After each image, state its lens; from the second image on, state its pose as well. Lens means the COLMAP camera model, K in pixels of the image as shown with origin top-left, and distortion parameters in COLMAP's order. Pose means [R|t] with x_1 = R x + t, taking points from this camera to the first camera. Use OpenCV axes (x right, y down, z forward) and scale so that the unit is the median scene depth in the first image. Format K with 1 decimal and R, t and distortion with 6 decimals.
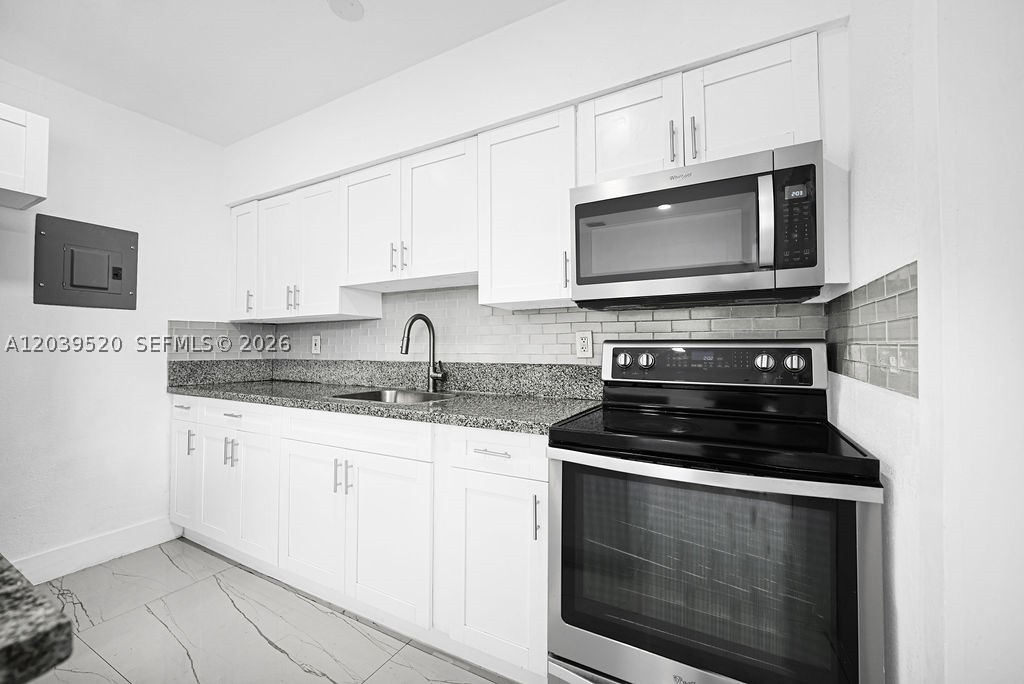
lens RADIAL K [[408.1, 0, 505.6], [0, 408.1, 342.2], [0, 0, 1]] dist [0.000386, 0.000017]
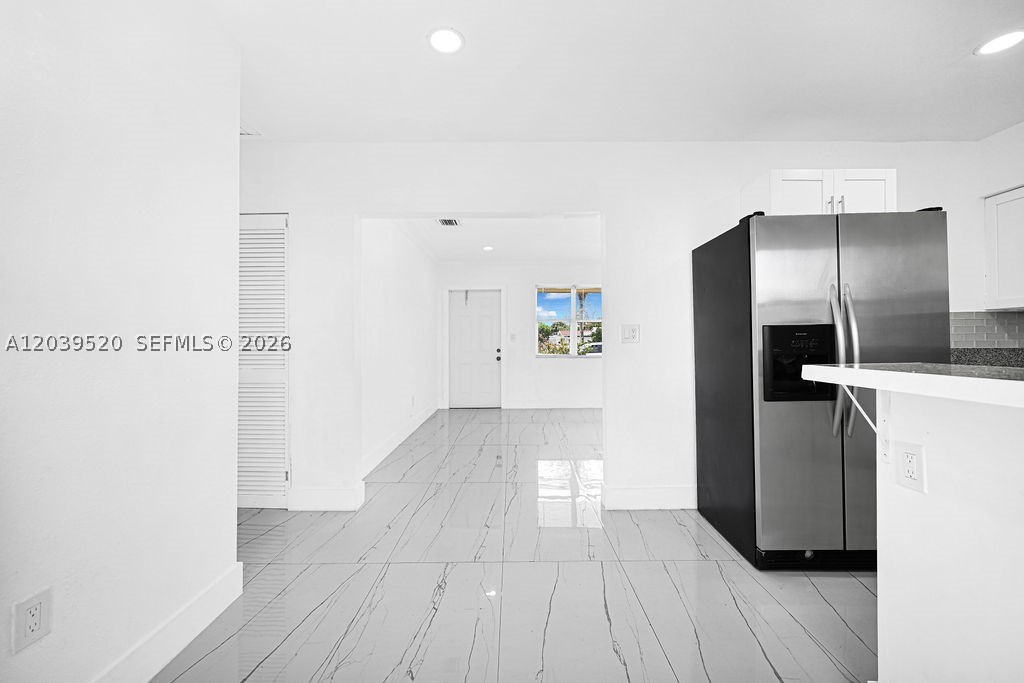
lens RADIAL K [[408.1, 0, 504.4], [0, 408.1, 339.0], [0, 0, 1]] dist [0.000386, 0.000017]
pose [[0.492400, -0.006648, -0.870344, -0.498948], [0.017454, 0.999845, 0.002237, -0.004490], [0.870194, -0.016292, 0.492440, -0.702537]]
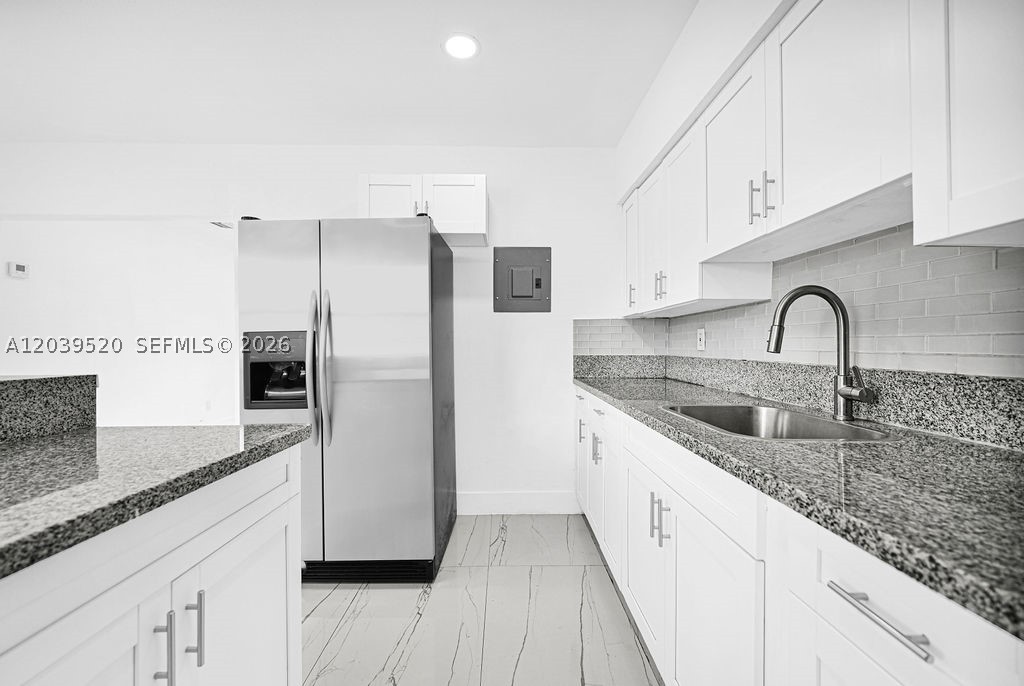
lens RADIAL K [[408.1, 0, 520.0], [0, 408.1, 341.1], [0, 0, 1]] dist [0.000386, 0.000017]
pose [[0.509422, -0.007756, -0.860482, 0.084692], [0.014239, 0.999898, -0.000583, 0.006001], [0.860399, -0.011955, 0.509481, 0.341021]]
